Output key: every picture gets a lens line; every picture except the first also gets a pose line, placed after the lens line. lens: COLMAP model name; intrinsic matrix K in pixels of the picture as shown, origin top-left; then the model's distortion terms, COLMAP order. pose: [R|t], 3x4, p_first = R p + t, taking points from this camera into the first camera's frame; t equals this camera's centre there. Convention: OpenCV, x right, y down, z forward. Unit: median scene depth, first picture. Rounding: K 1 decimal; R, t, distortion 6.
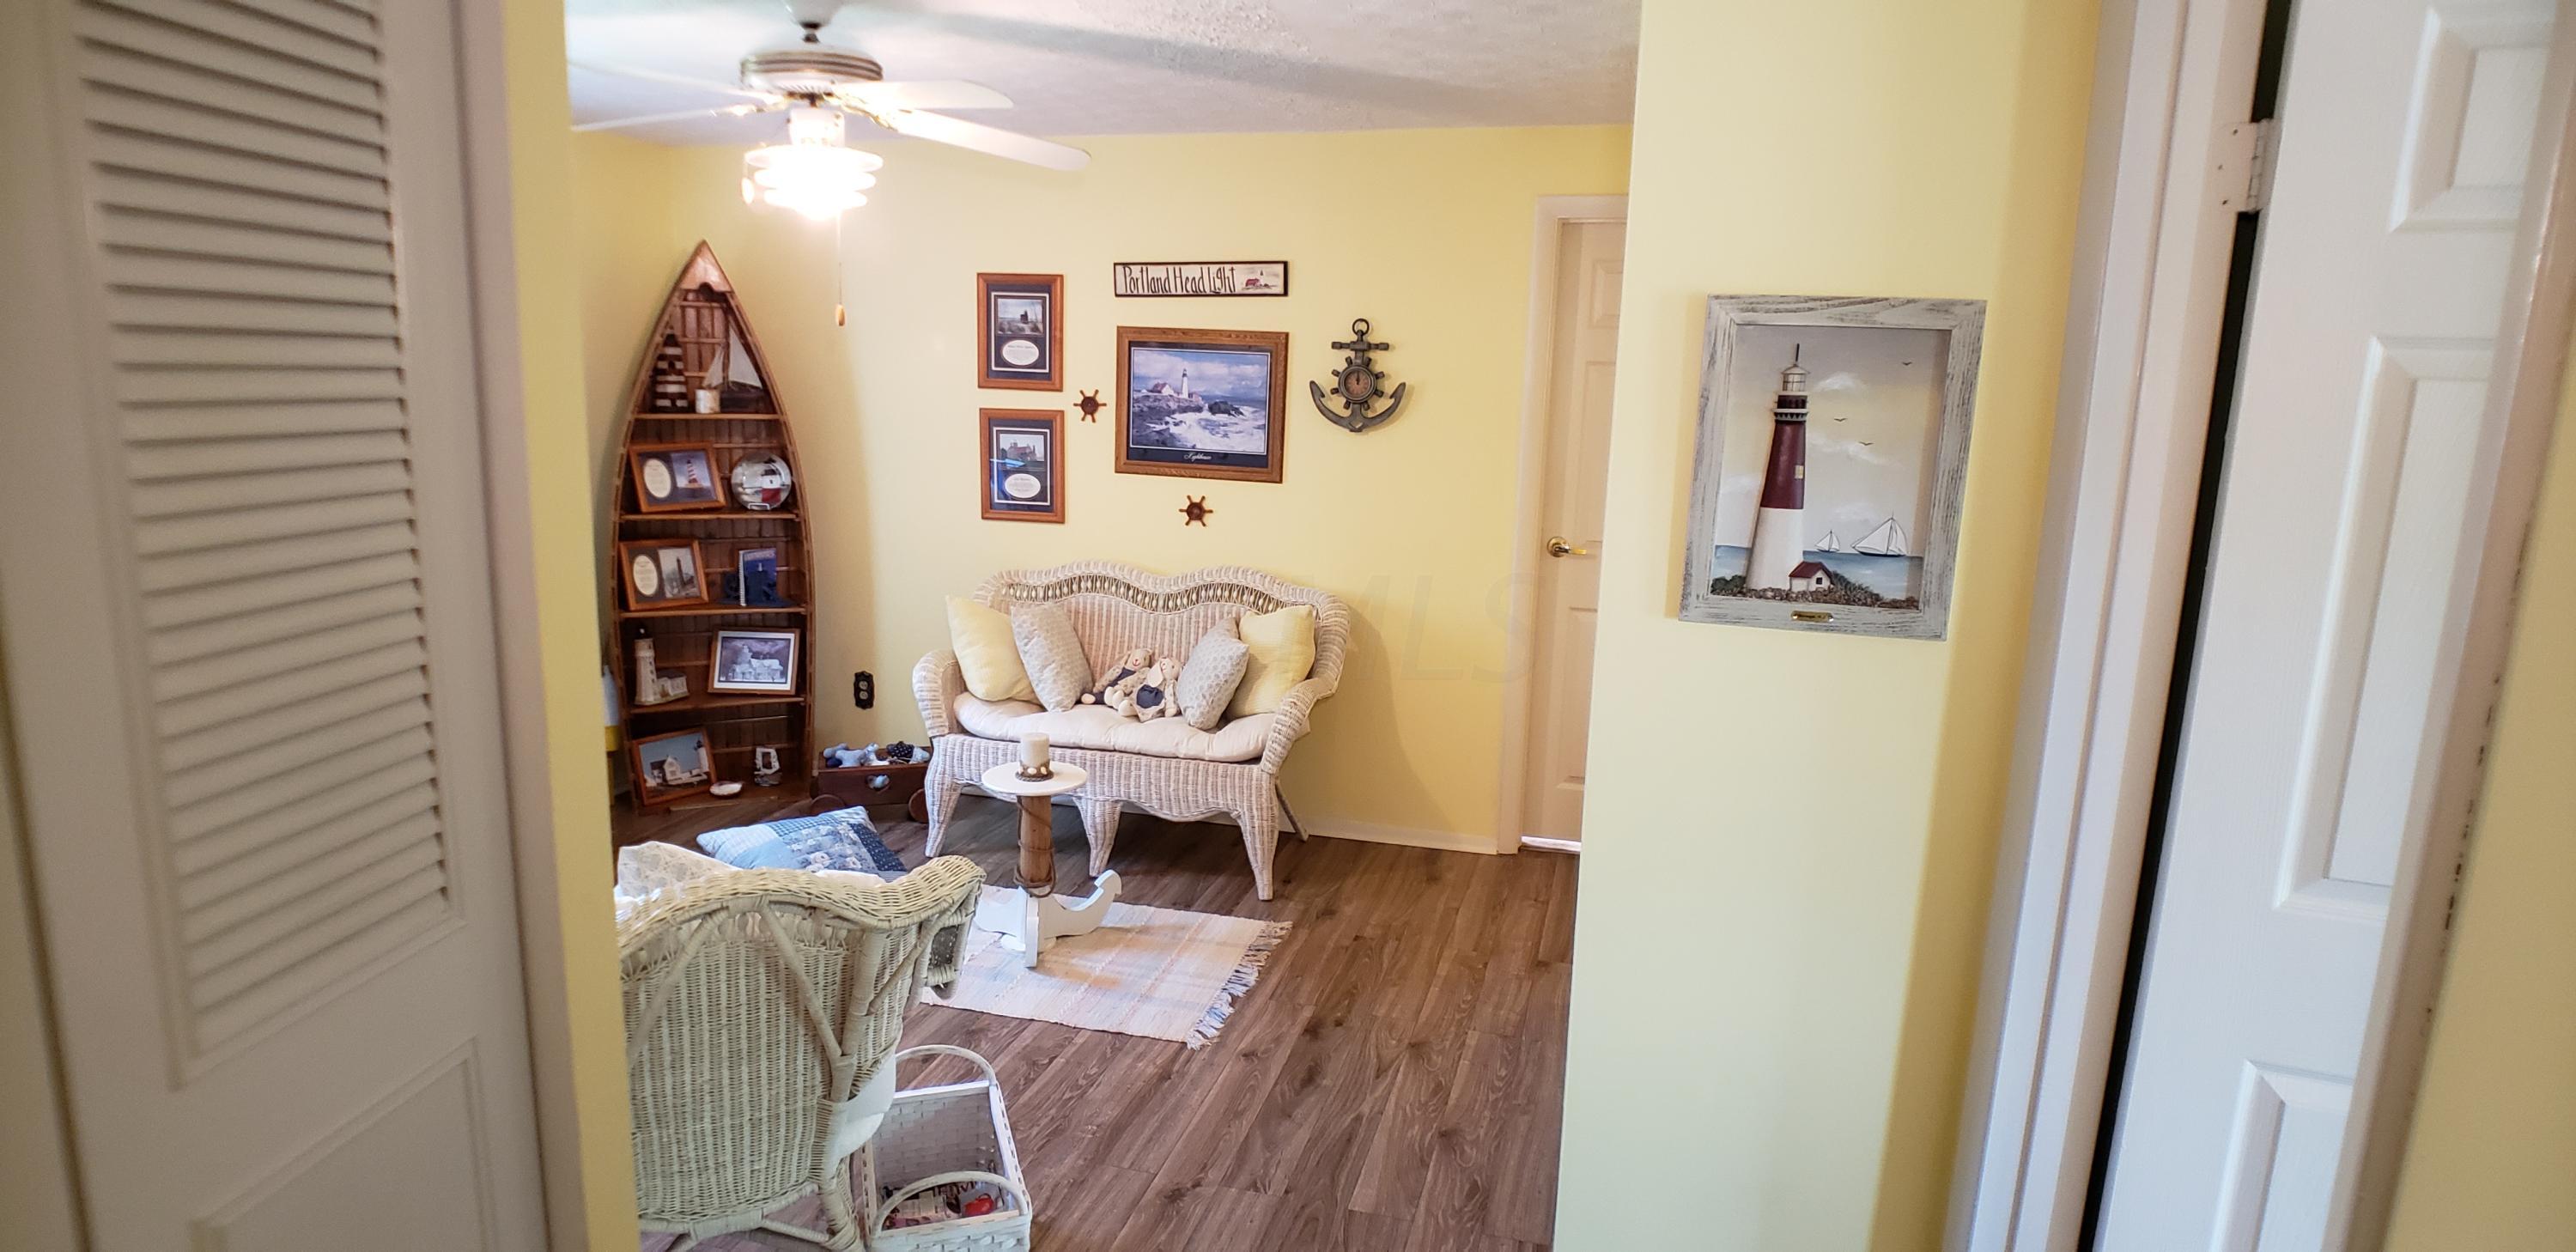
lens RADIAL K [[1372.4, 0, 1260.4], [0, 1372.4, 629.1], [0, 0, 1]] dist [-0.030118, -0.001239]
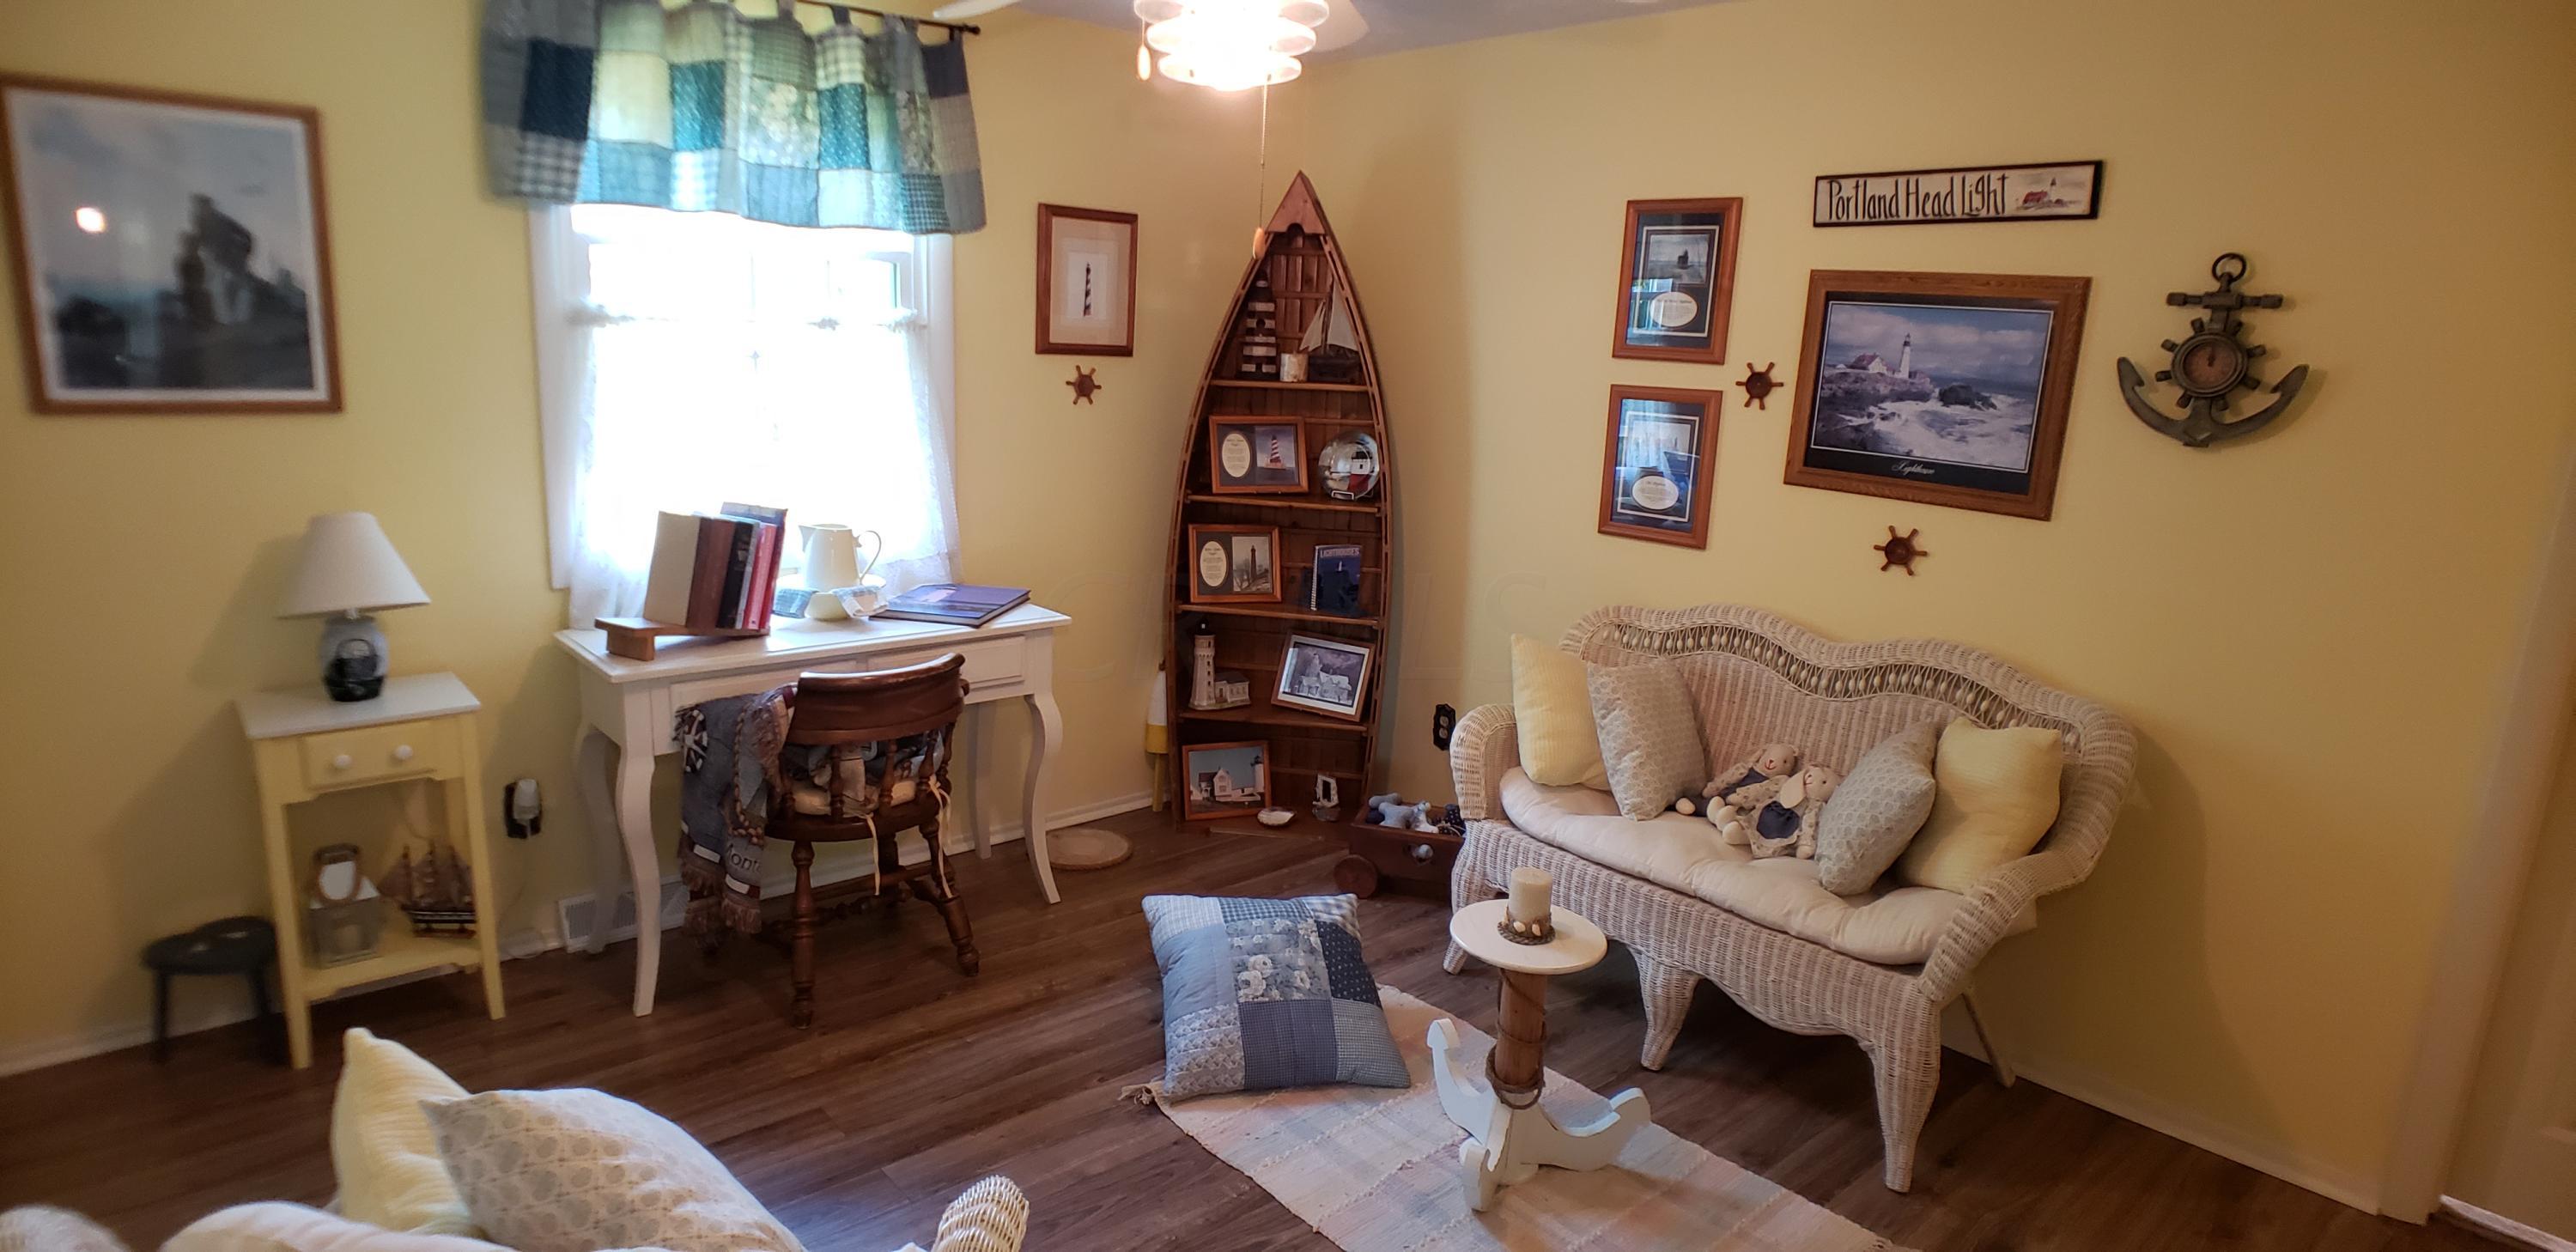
lens RADIAL K [[1322.7, 0, 1288.0], [0, 1322.7, 626.0], [0, 0, 1]] dist [-0.004557, -0.059428]
pose [[0.827435, 0.125855, -0.547277, 0.061249], [-0.112513, 0.991956, 0.058006, -0.054445], [0.550175, 0.013579, 0.834939, 0.312625]]
